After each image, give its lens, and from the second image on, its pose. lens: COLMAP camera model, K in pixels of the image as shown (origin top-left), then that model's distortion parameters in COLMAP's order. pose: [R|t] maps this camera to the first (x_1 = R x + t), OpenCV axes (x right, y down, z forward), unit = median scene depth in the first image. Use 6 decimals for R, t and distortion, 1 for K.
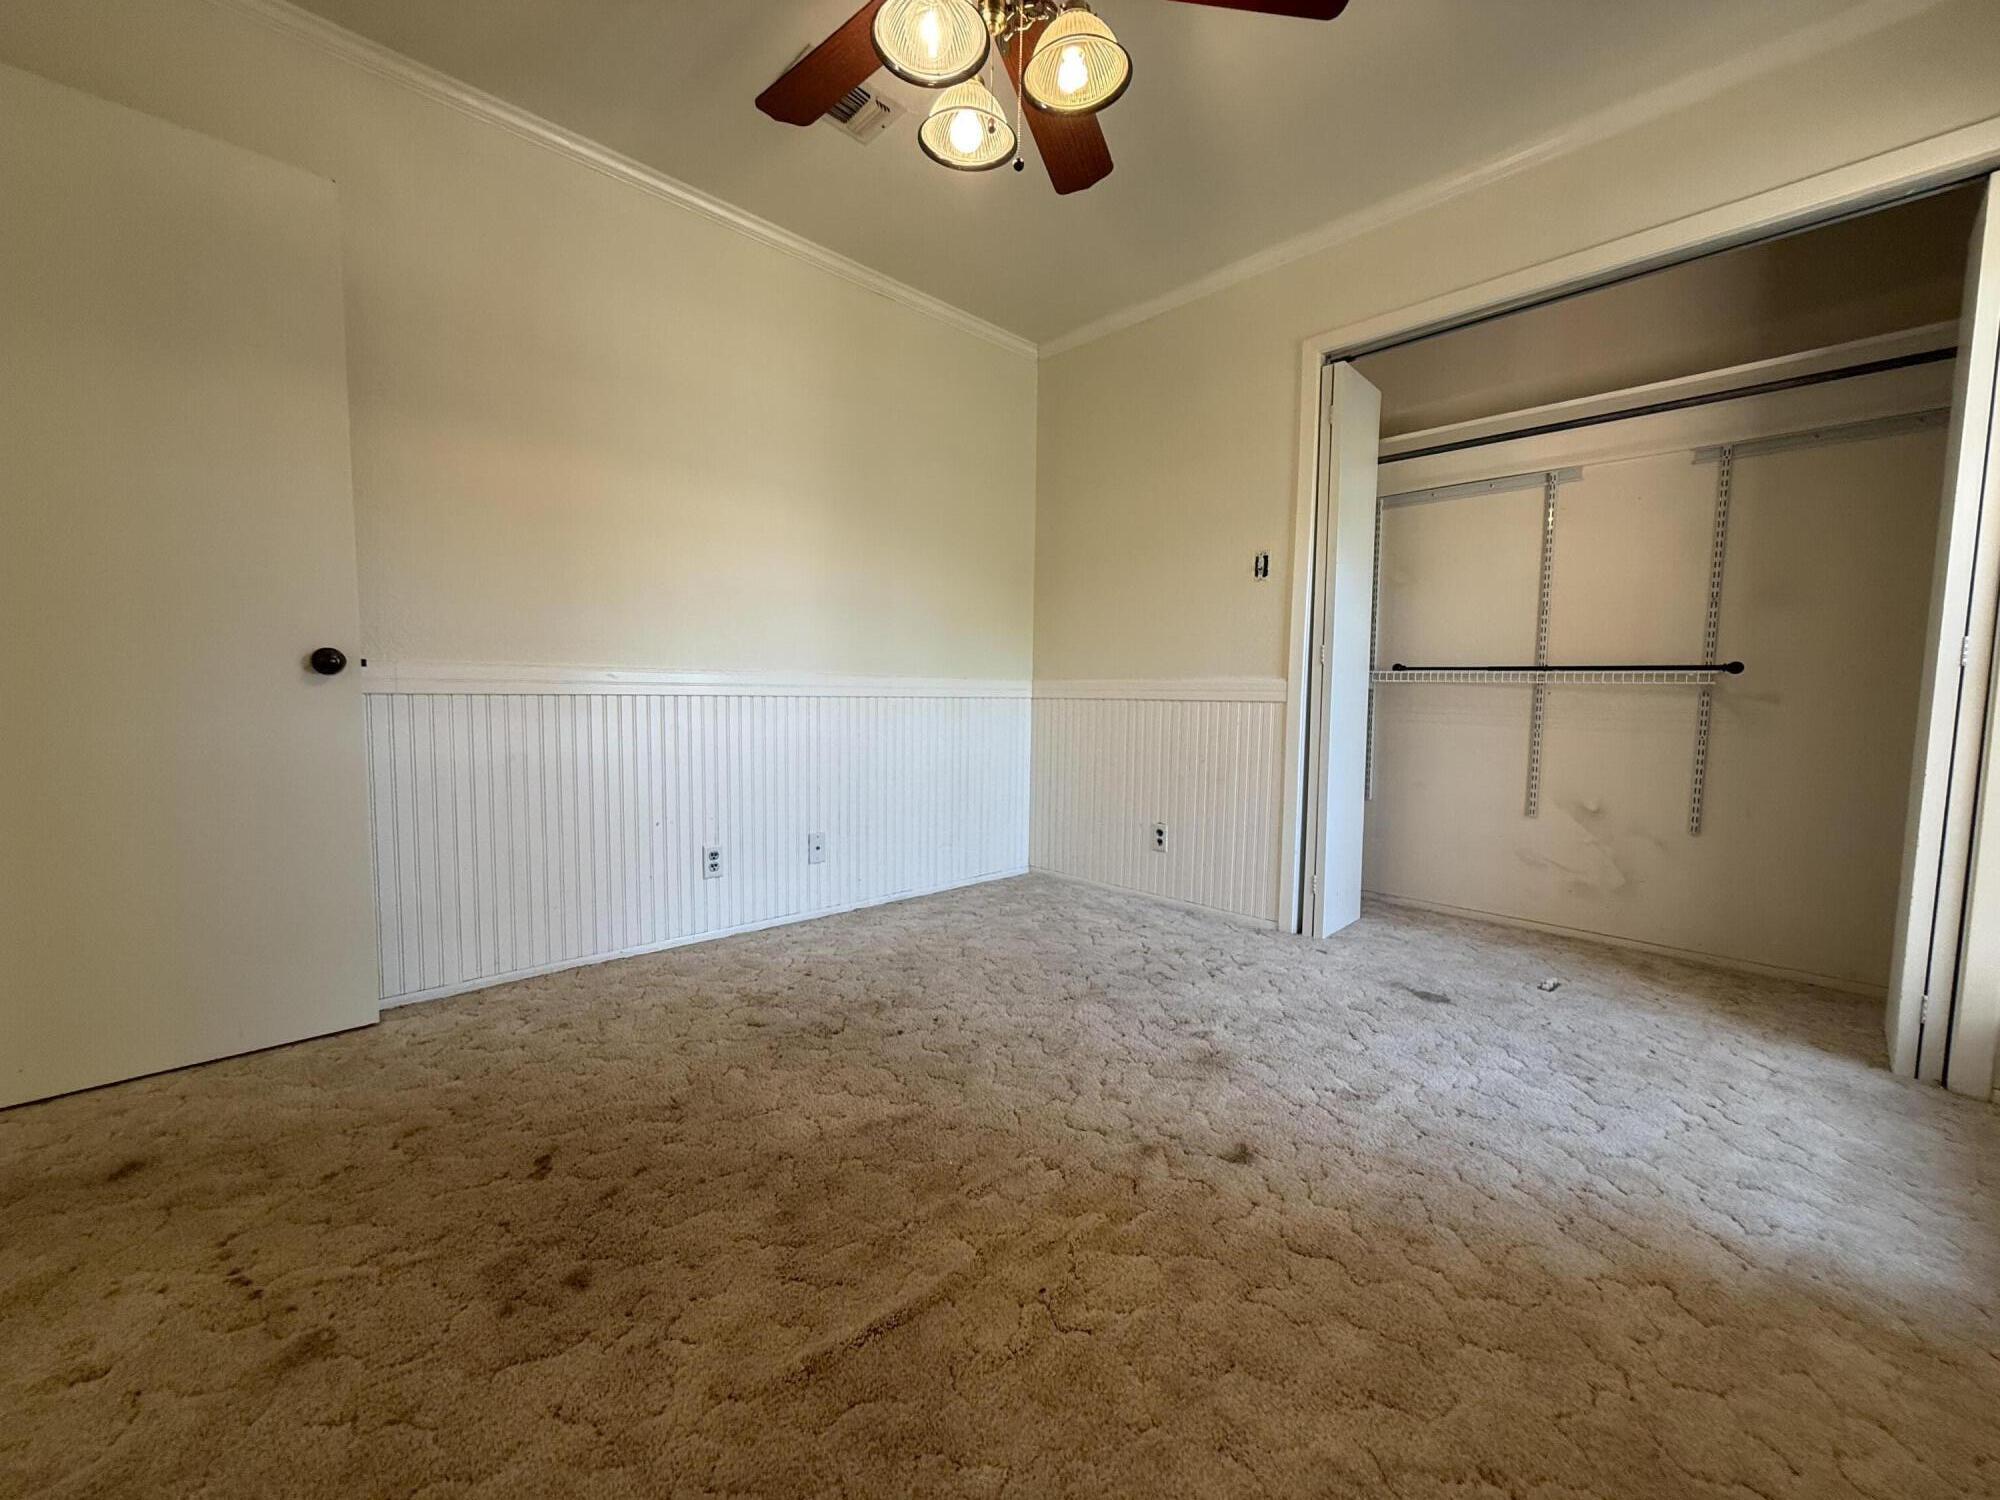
lens RADIAL K [[819.9, 0, 1009.0], [0, 819.9, 757.3], [0, 0, 1]] dist [0.001418, 0.000103]
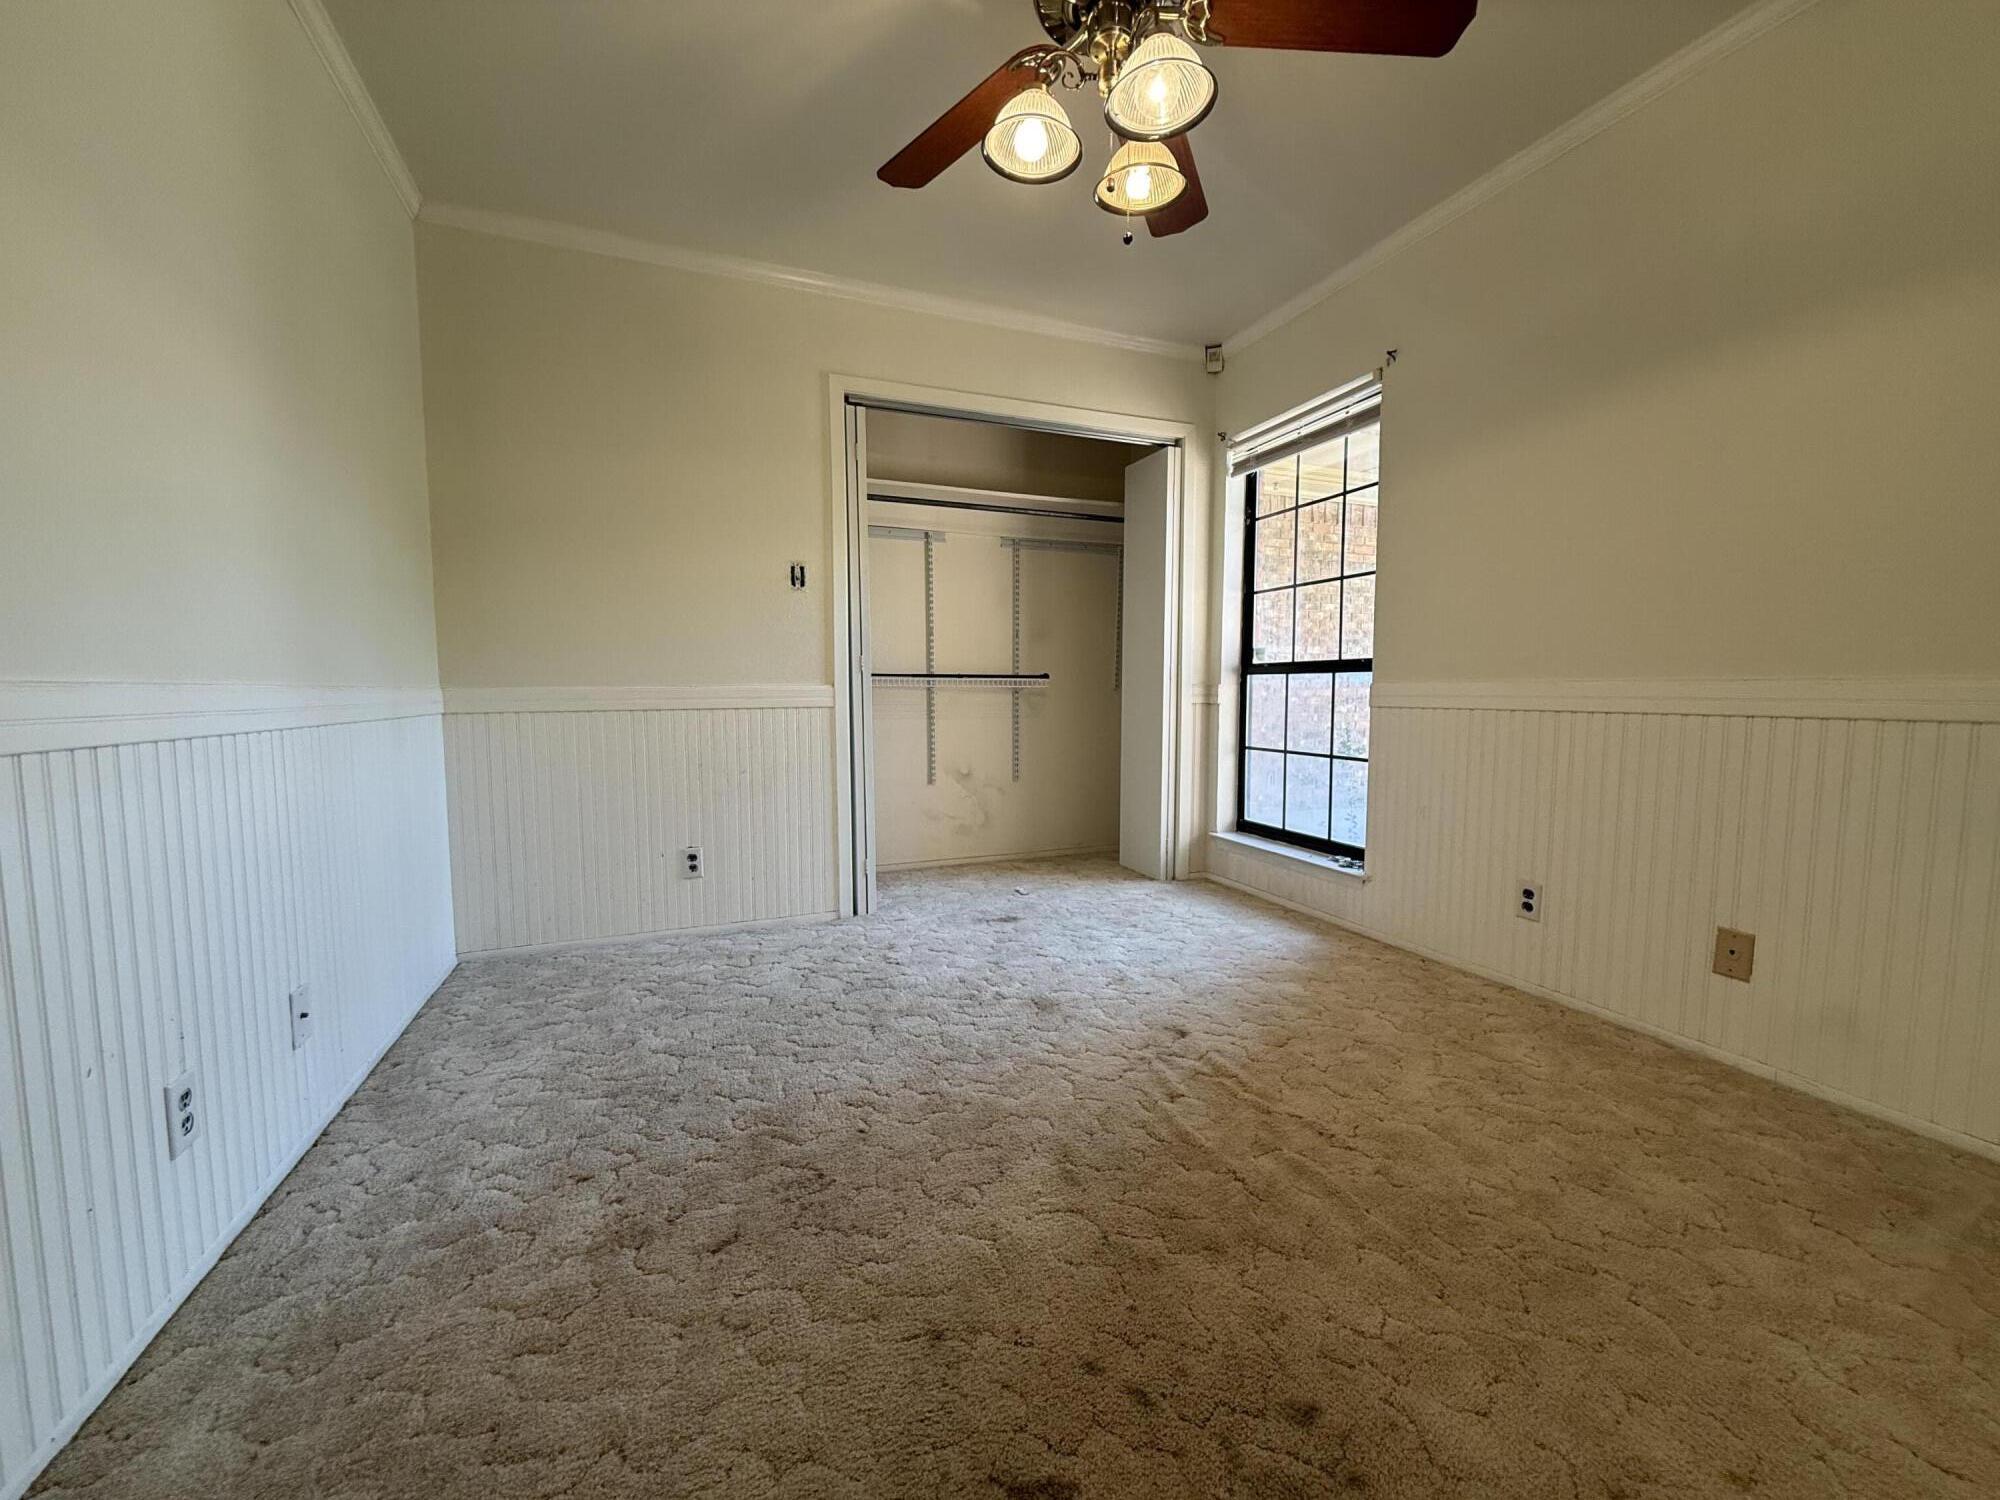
lens RADIAL K [[819.9, 0, 1005.3], [0, 819.9, 754.0], [0, 0, 1]] dist [0.001418, 0.000103]
pose [[0.348692, -0.090166, 0.932890, -0.647970], [0.083822, 0.994373, 0.064777, -0.061550], [-0.933482, 0.055610, 0.354287, 0.448716]]
